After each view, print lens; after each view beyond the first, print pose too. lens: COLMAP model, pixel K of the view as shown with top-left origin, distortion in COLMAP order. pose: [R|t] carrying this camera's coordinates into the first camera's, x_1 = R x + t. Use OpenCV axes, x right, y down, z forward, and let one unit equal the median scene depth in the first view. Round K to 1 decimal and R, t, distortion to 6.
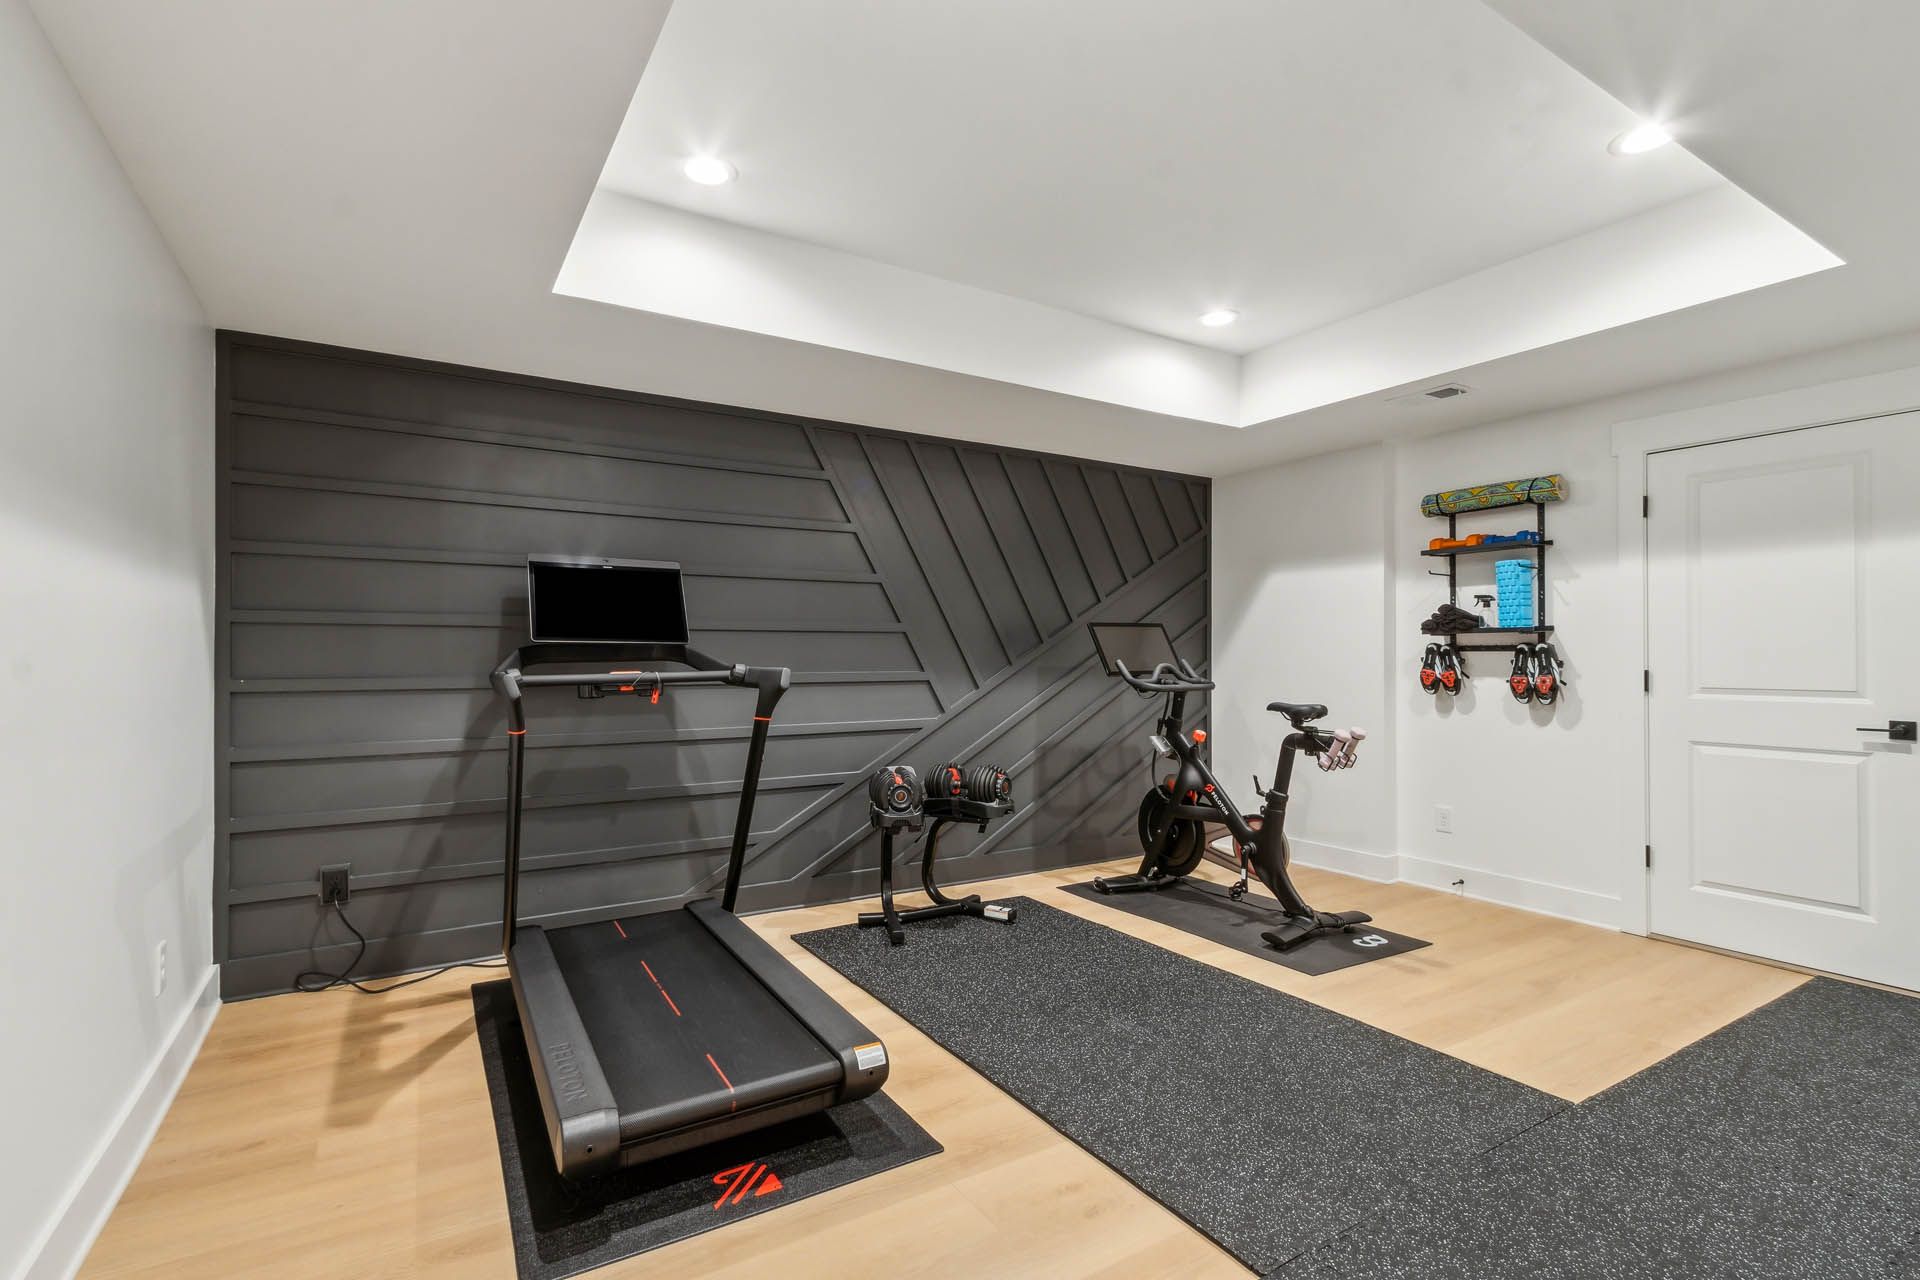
lens RADIAL K [[888.0, 0, 957.7], [0, 888.0, 657.5], [0, 0, 1]] dist [-0.003037, -0.000221]
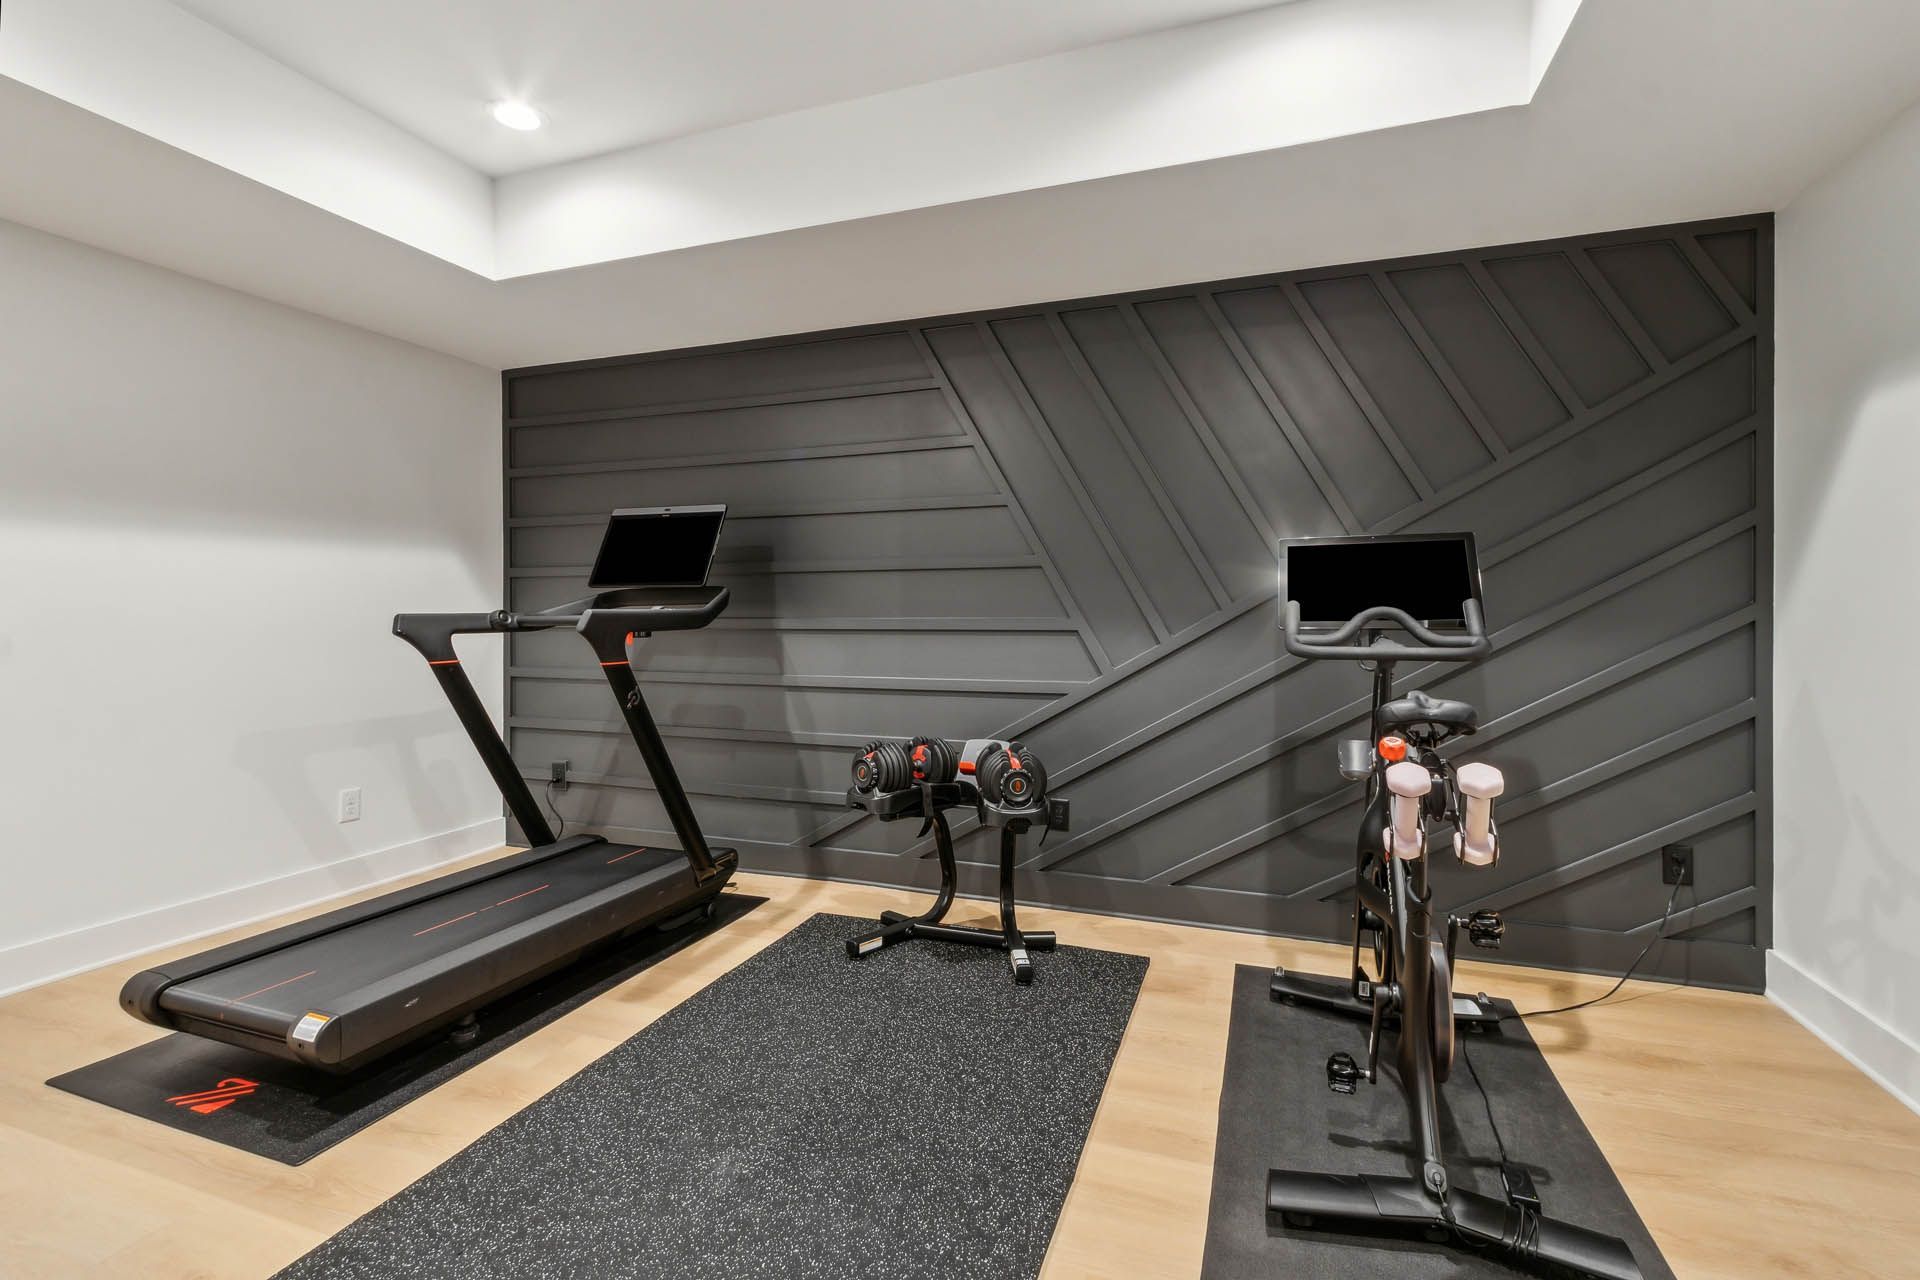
lens RADIAL K [[888.0, 0, 959.6], [0, 888.0, 620.1], [0, 0, 1]] dist [-0.003037, -0.000221]
pose [[0.588603, -0.001835, -0.808420, 0.557471], [0.002804, 0.999996, -0.000229, 0.019019], [0.808417, -0.002132, 0.588606, 0.531891]]
